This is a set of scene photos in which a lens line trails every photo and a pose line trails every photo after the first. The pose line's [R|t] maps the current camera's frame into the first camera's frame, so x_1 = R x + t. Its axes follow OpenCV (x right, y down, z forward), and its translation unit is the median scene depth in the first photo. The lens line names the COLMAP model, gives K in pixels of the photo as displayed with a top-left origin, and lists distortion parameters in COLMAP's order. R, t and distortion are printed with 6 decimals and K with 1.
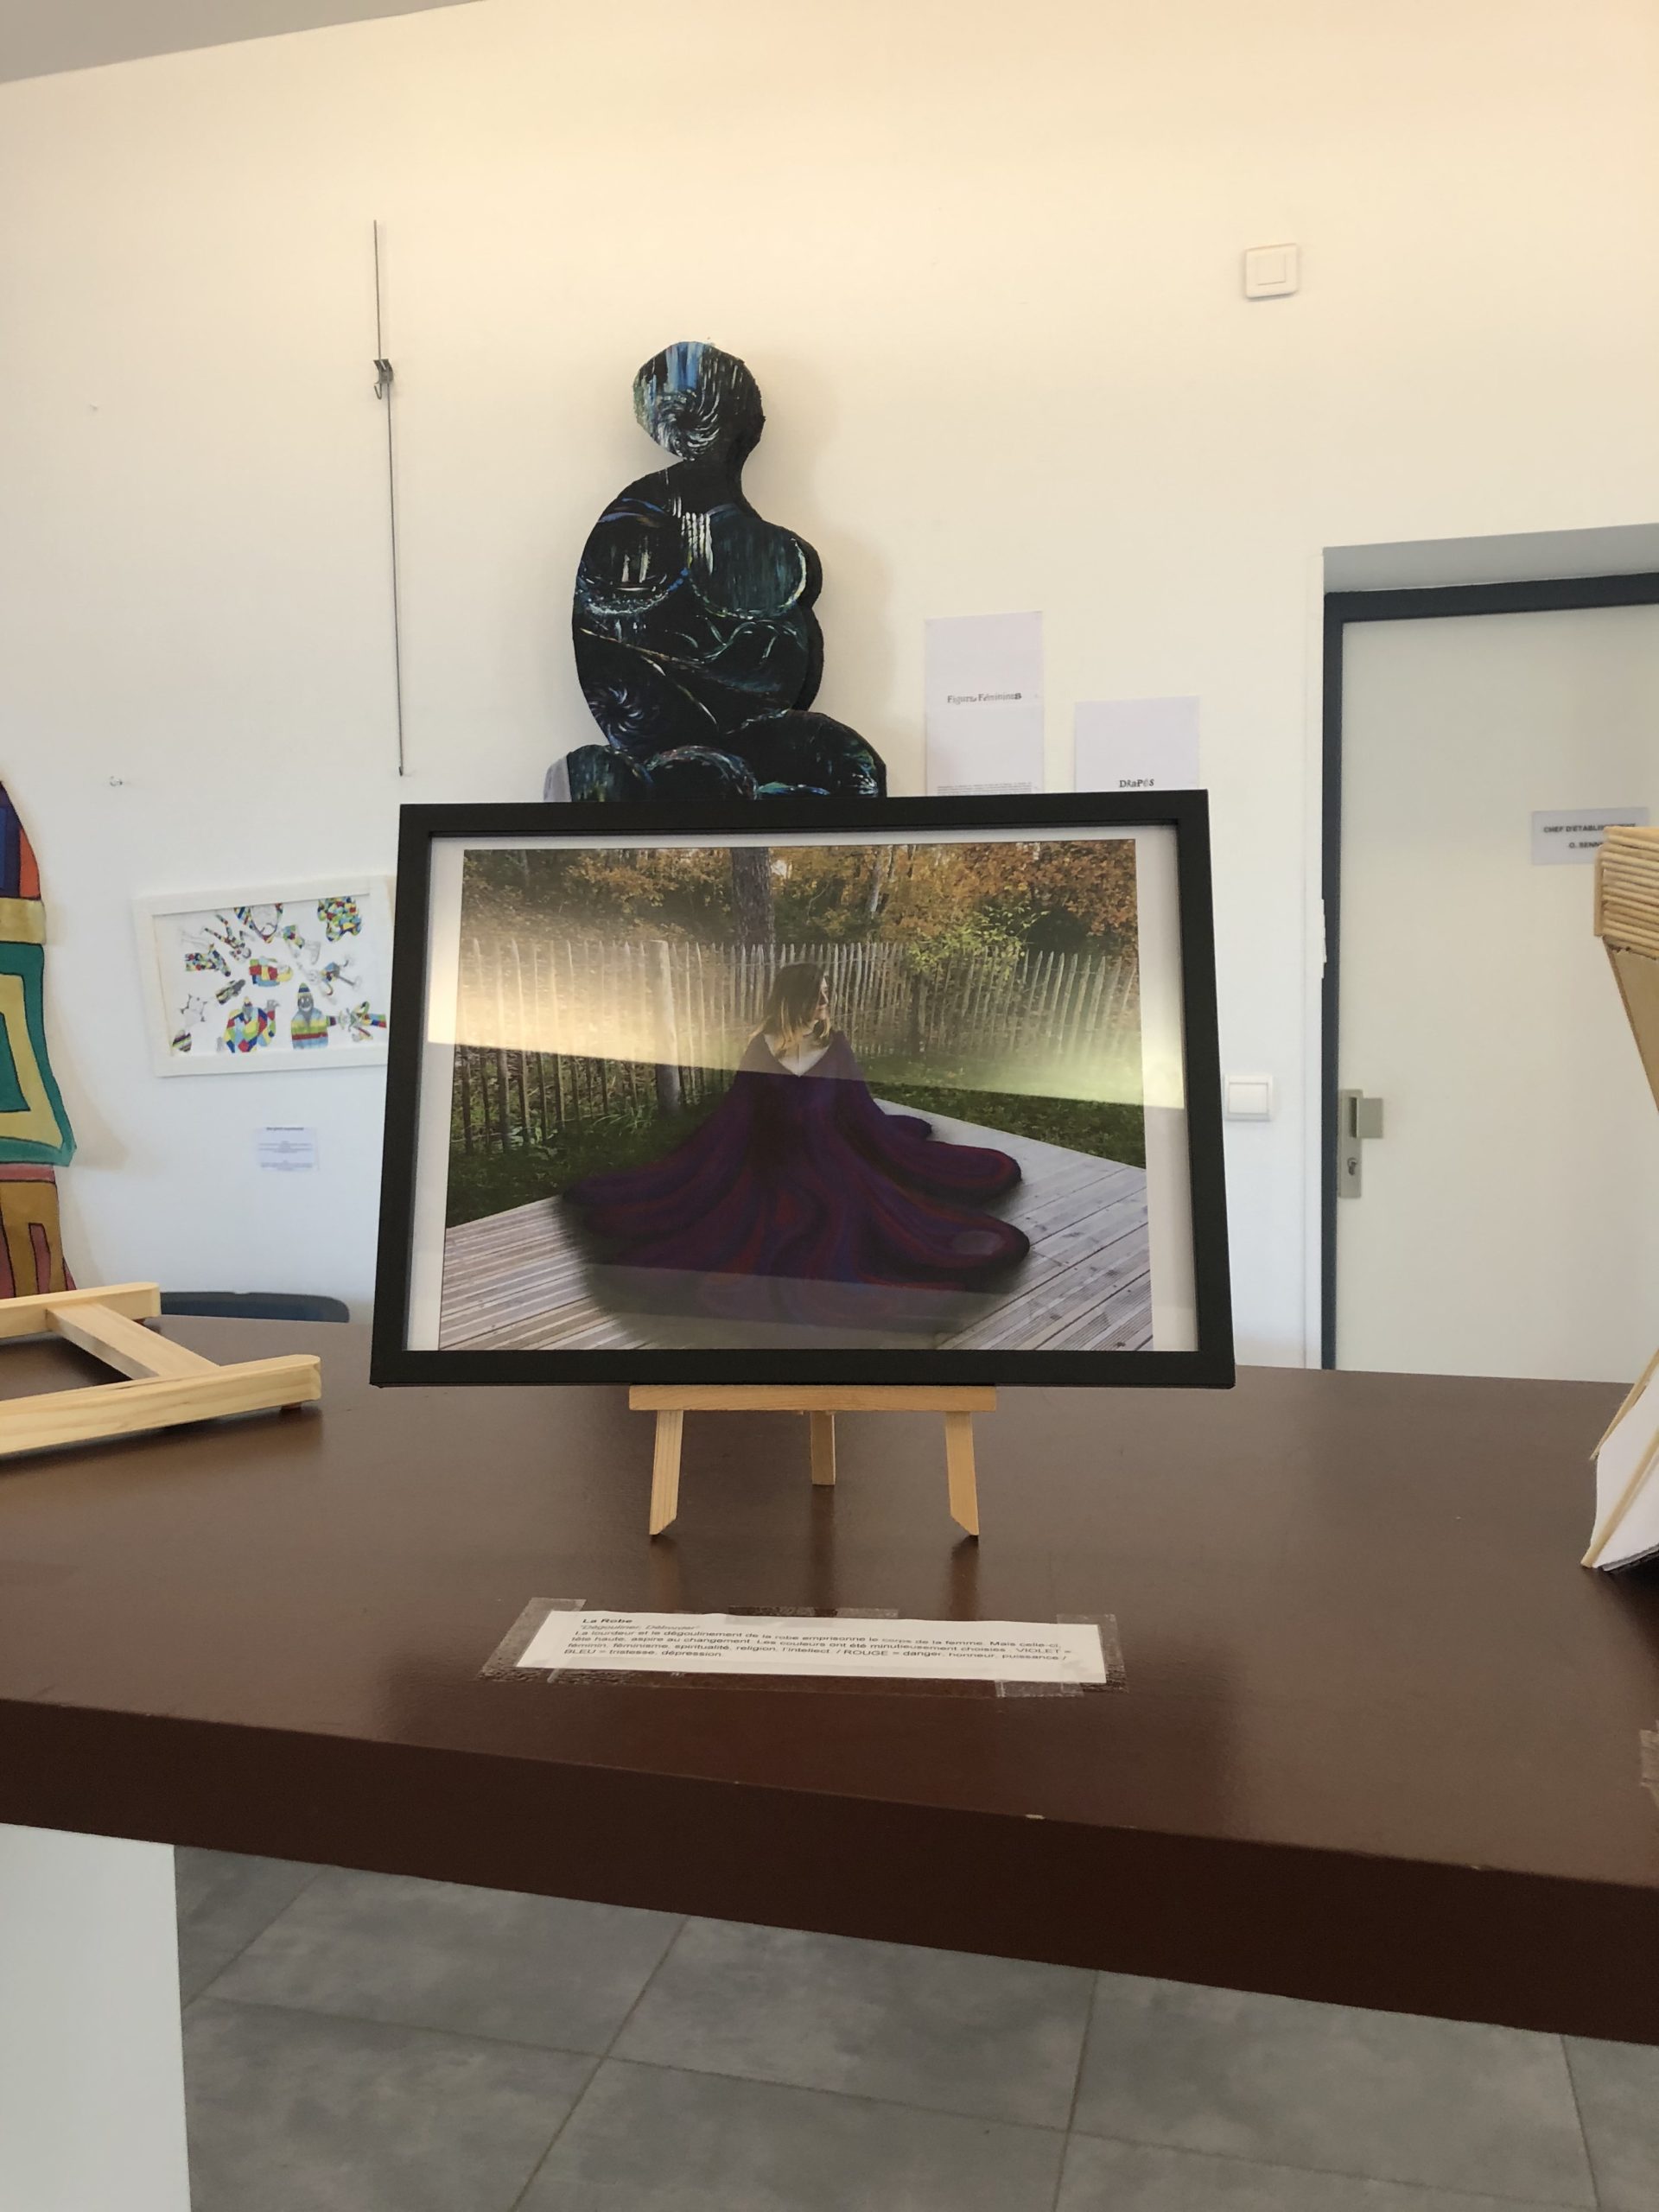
lens RADIAL K [[1813.8, 0, 829.5], [0, 1813.8, 1106.0], [0, 0, 1]] dist [-0.039493, 0.012303]
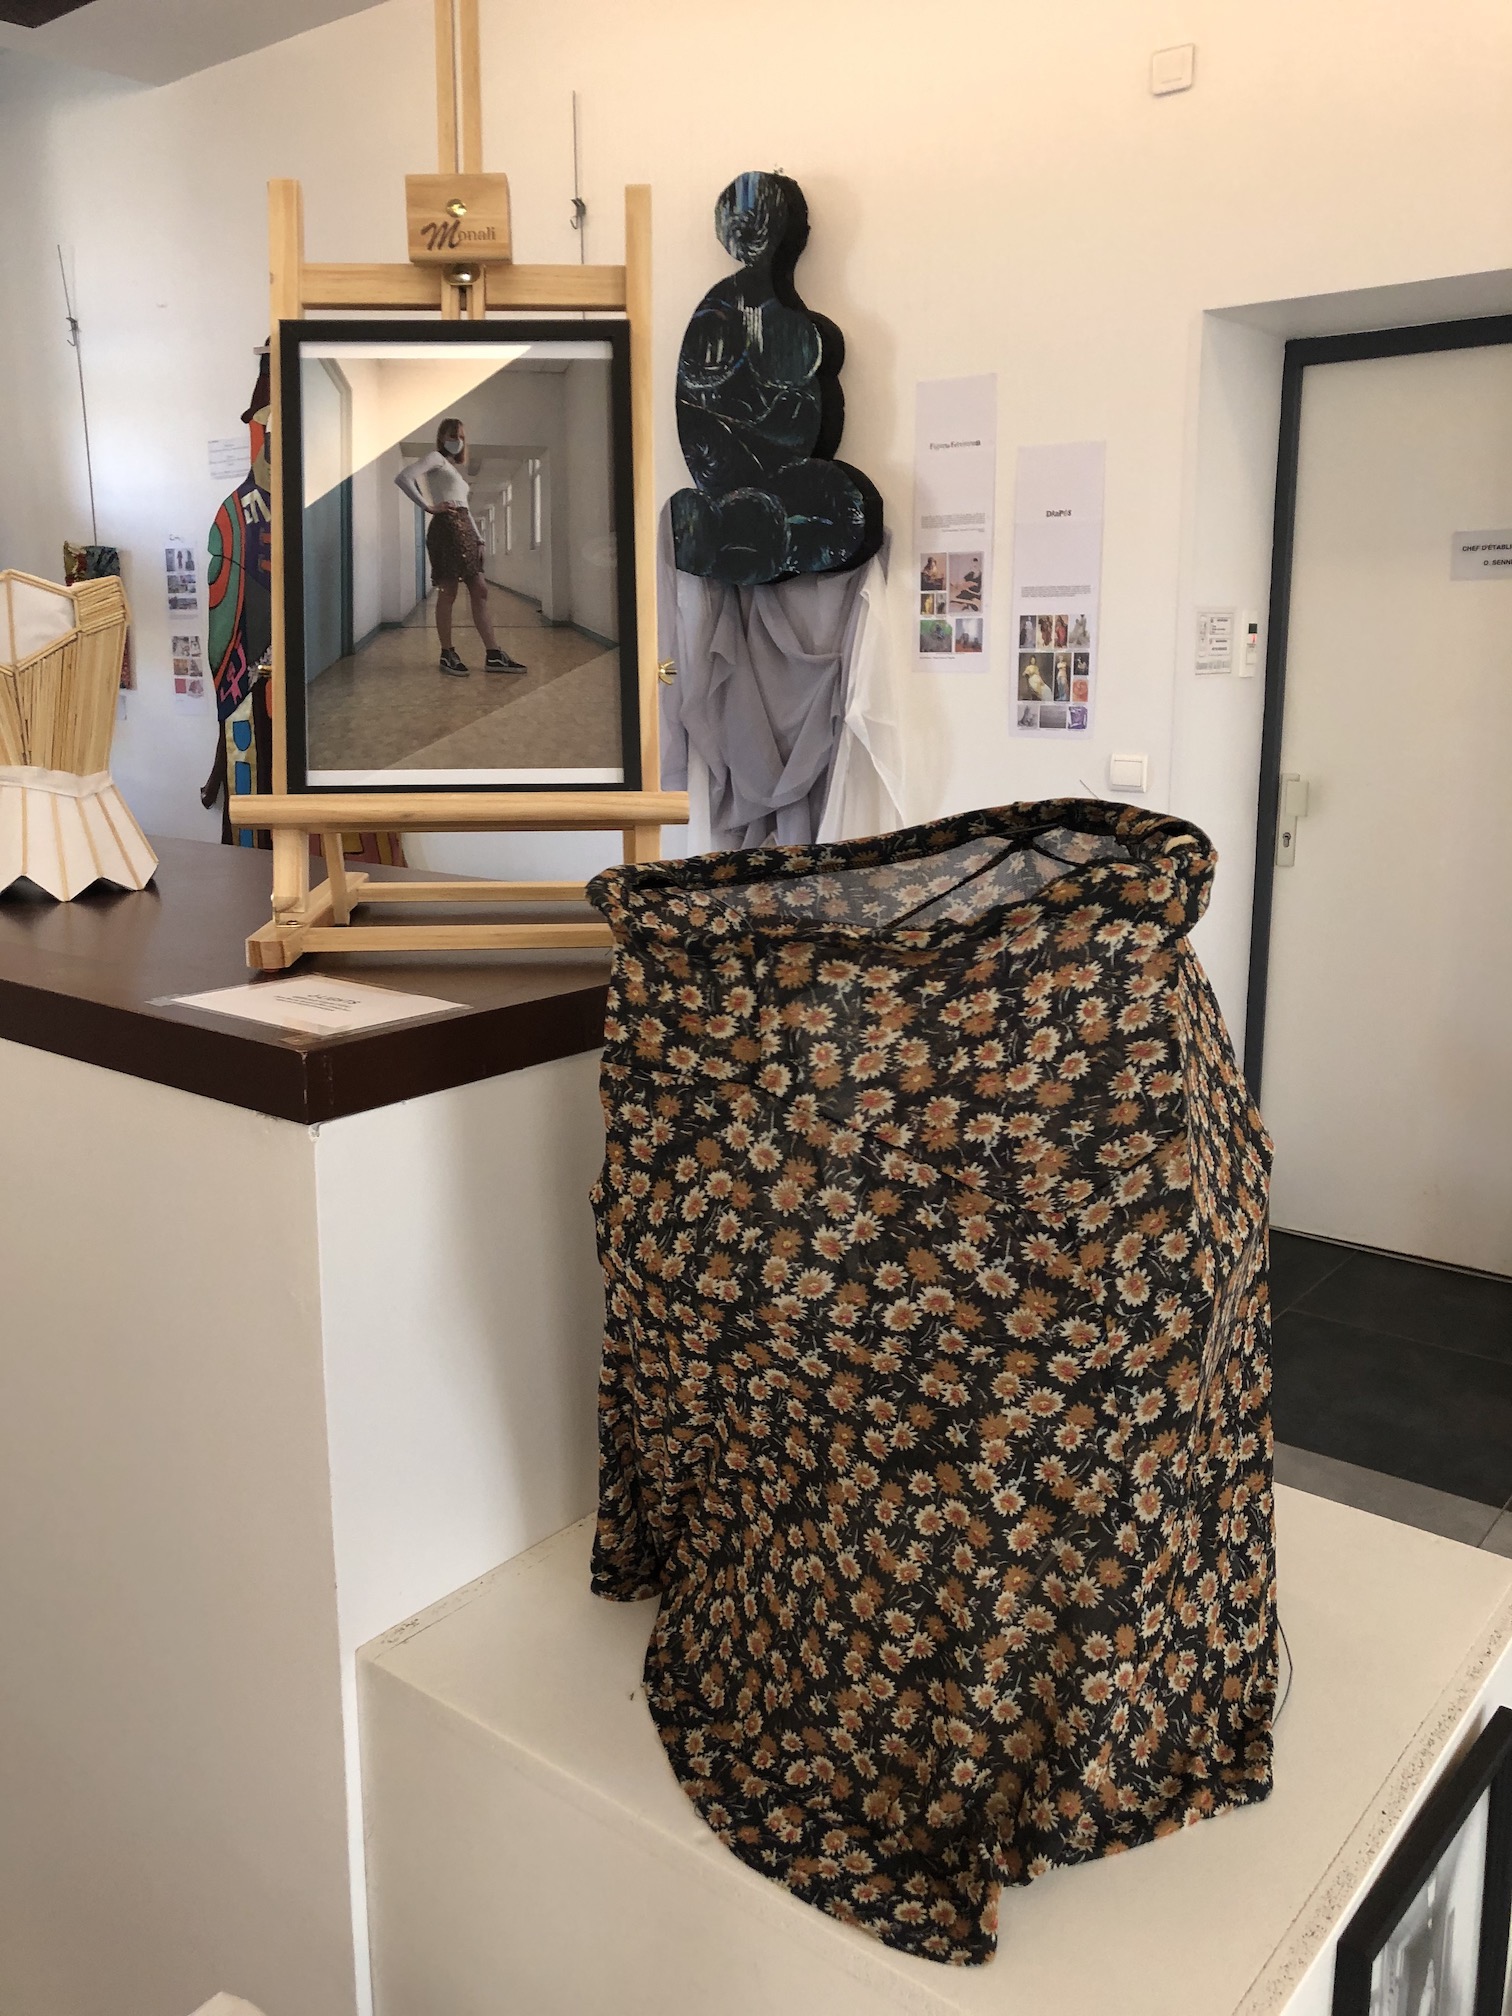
lens RADIAL K [[1653.1, 0, 756.0], [0, 1653.1, 1008.0], [0, 0, 1]] dist [-0.039493, 0.012303]
pose [[0.915915, 0.101954, -0.388207, 0.443679], [-0.052716, 0.989379, 0.135463, 0.016356], [0.397895, -0.103608, 0.911562, -0.147008]]
